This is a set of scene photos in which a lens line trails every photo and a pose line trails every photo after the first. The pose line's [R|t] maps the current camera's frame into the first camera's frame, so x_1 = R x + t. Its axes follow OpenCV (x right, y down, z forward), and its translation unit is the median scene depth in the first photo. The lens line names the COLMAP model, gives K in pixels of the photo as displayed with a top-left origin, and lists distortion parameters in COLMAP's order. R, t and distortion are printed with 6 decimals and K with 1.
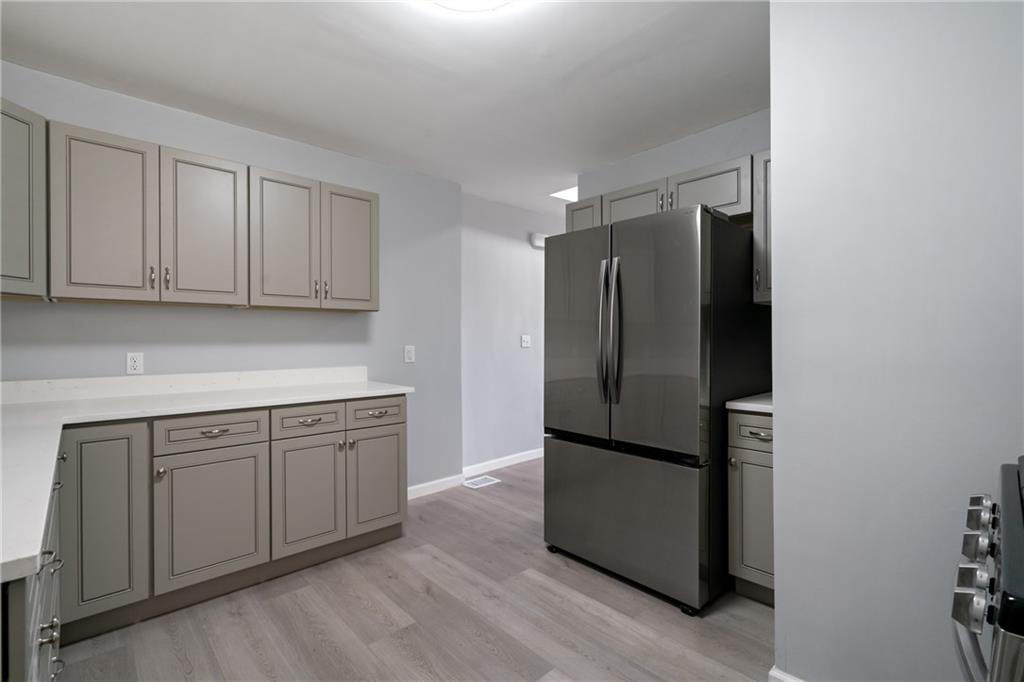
lens RADIAL K [[458.5, 0, 514.0], [0, 458.5, 339.6], [0, 0, 1]] dist [-0.015608, 0.001150]
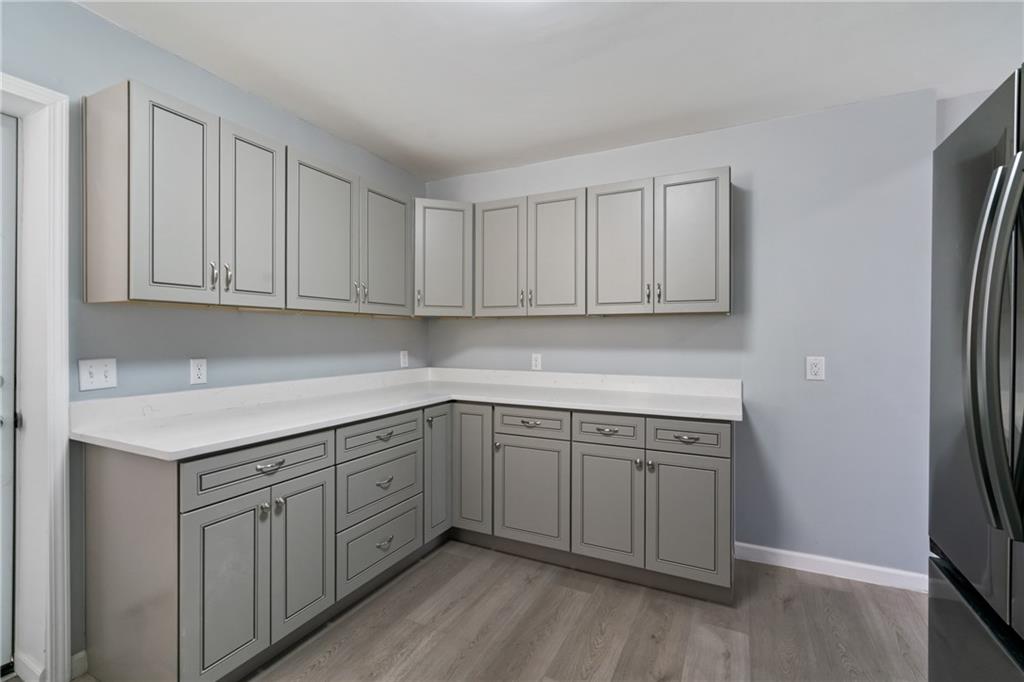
lens RADIAL K [[458.5, 0, 512.6], [0, 458.5, 338.9], [0, 0, 1]] dist [-0.015608, 0.001150]
pose [[0.339027, 0.005495, -0.940761, 0.411953], [-0.005368, 0.999978, 0.003907, -0.021114], [0.940761, 0.003725, 0.339049, 0.475132]]
